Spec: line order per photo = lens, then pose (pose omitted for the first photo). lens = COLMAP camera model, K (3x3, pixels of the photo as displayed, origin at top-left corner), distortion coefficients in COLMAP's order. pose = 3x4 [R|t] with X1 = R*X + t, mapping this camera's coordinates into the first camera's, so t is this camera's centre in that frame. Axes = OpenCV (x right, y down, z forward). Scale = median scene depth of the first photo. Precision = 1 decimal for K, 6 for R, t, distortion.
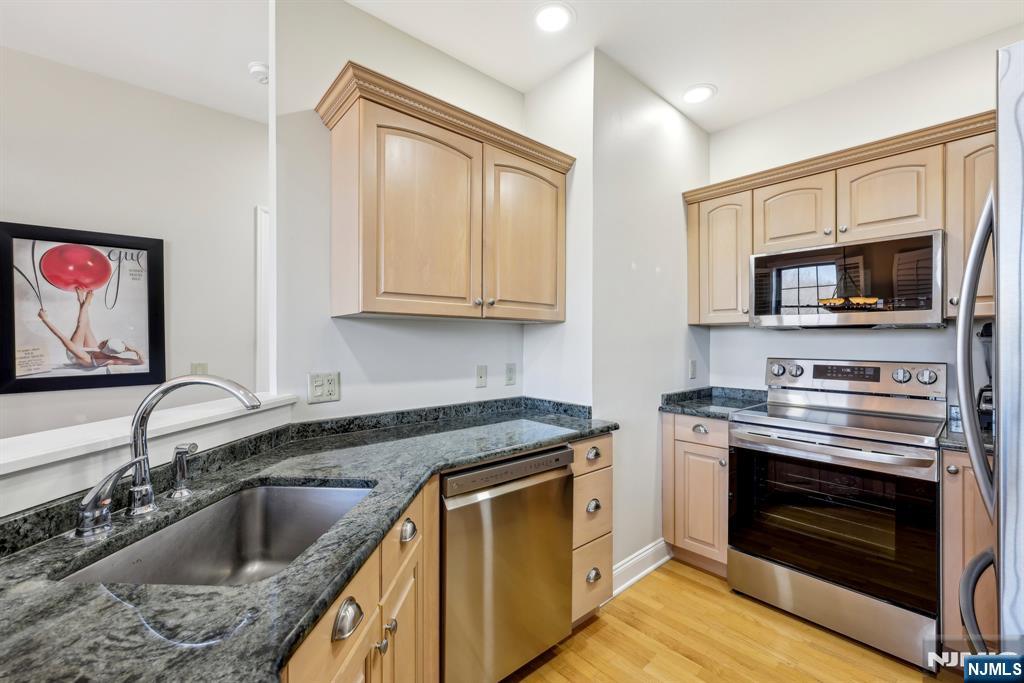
lens RADIAL K [[421.3, 0, 513.3], [0, 421.3, 337.3], [0, 0, 1]] dist [-0.000886, -0.000224]
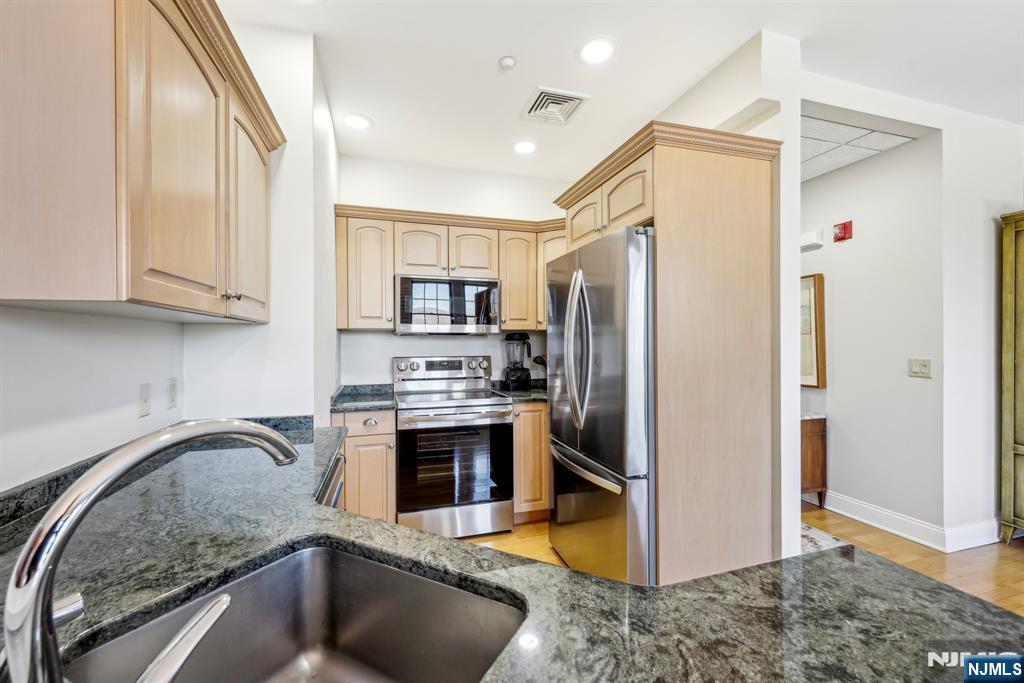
lens RADIAL K [[420.1, 0, 512.7], [0, 420.1, 339.4], [0, 0, 1]] dist [0.001600, 0.000230]
pose [[0.416201, 0.001341, 0.909271, -0.441305], [-0.001757, 0.999998, -0.000670, -0.004519], [-0.909271, -0.001319, 0.416203, 0.187651]]
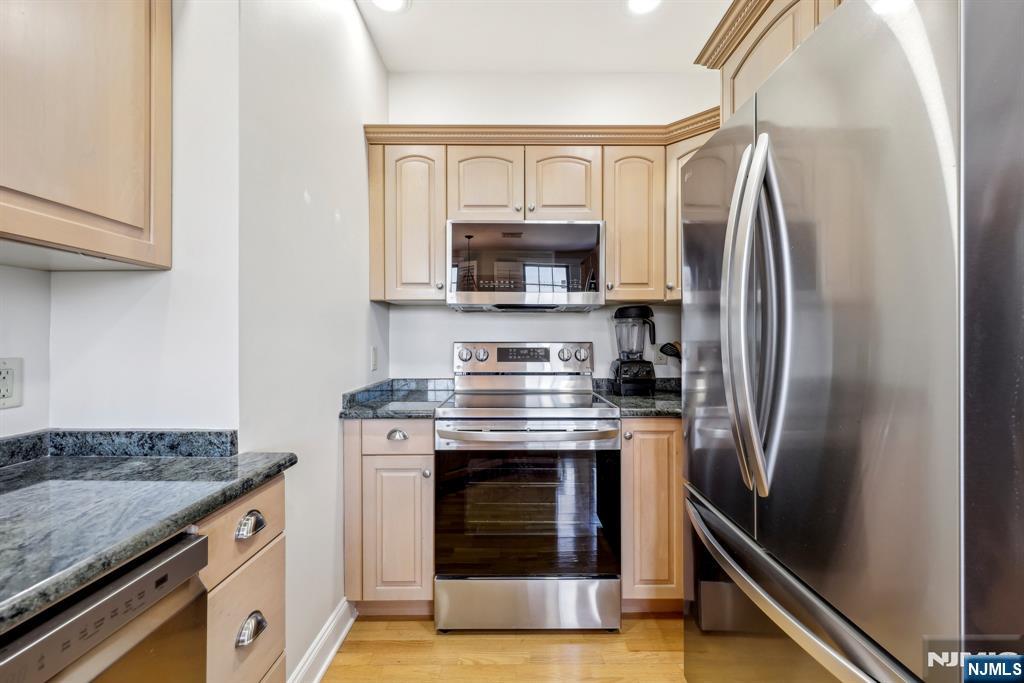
lens RADIAL K [[421.3, 0, 513.3], [0, 421.3, 337.3], [0, 0, 1]] dist [-0.000886, -0.000224]
pose [[0.667906, -0.001836, 0.744243, 0.021151], [-0.003544, 0.999978, 0.005646, 0.038793], [-0.744237, -0.006409, 0.667885, 0.353071]]
